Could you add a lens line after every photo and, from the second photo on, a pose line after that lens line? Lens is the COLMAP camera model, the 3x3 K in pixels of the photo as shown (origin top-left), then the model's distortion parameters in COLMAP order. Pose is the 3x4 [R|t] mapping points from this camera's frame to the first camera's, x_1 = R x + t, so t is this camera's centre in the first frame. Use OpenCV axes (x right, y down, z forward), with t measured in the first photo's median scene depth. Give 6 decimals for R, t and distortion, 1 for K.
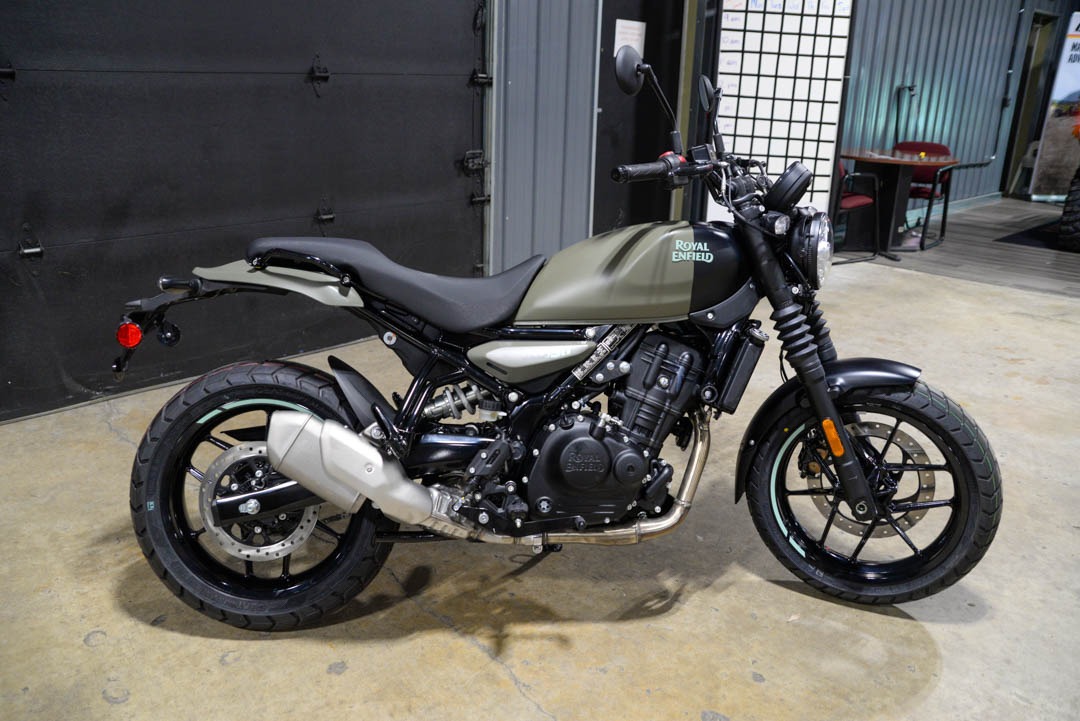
lens RADIAL K [[873.5, 0, 540.0], [0, 873.5, 360.5], [0, 0, 1]] dist [-0.092834, 0.002252]
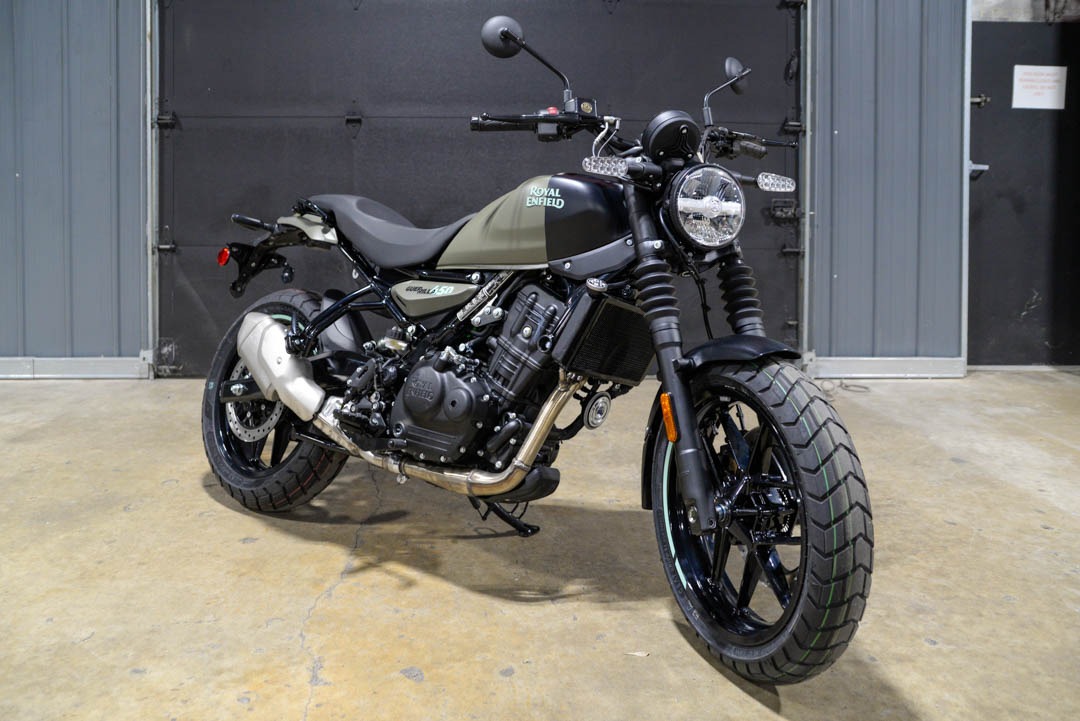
lens RADIAL K [[938.1, 0, 596.1], [0, 938.1, 242.9], [0, 0, 1]] dist [-0.005930, -0.223464]
pose [[0.739323, 0.005624, -0.673328, 0.912108], [-0.204995, 0.954378, -0.217116, 0.142338], [0.641388, 0.298548, 0.706746, 0.278289]]
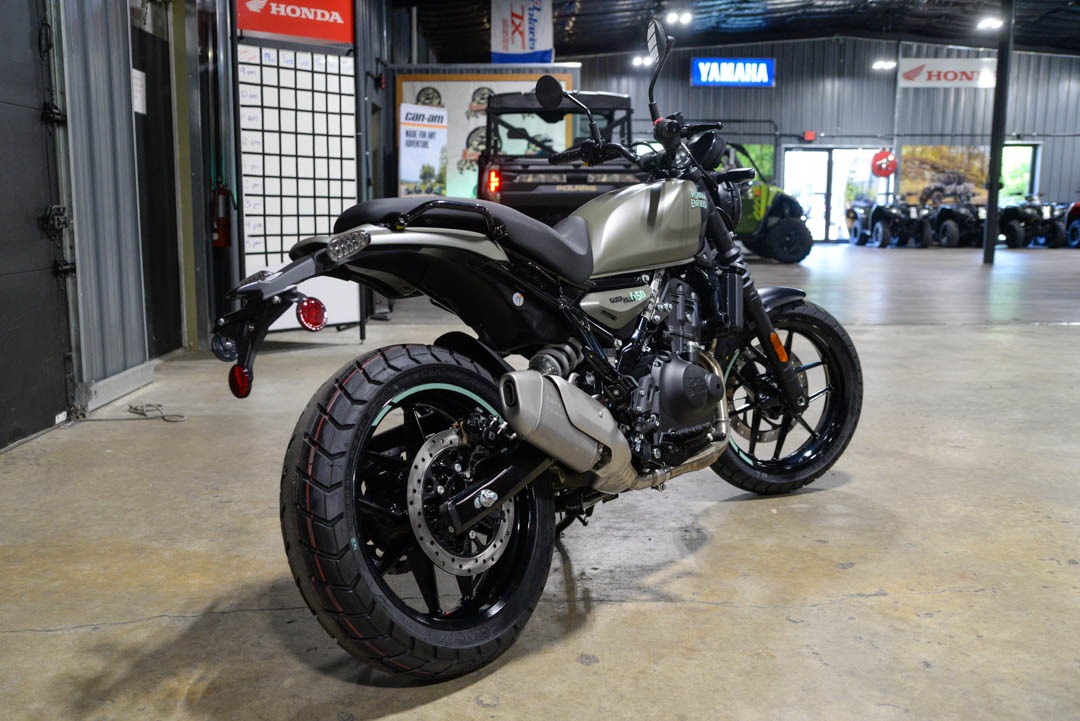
lens RADIAL K [[996.3, 0, 540.0], [0, 996.3, 360.5], [0, 0, 1]] dist [-0.098847, 0.161973]
pose [[0.685402, -0.136106, 0.715332, -0.916628], [0.245830, 0.967951, -0.051372, 0.097234], [-0.685414, 0.211060, 0.696894, 0.250284]]
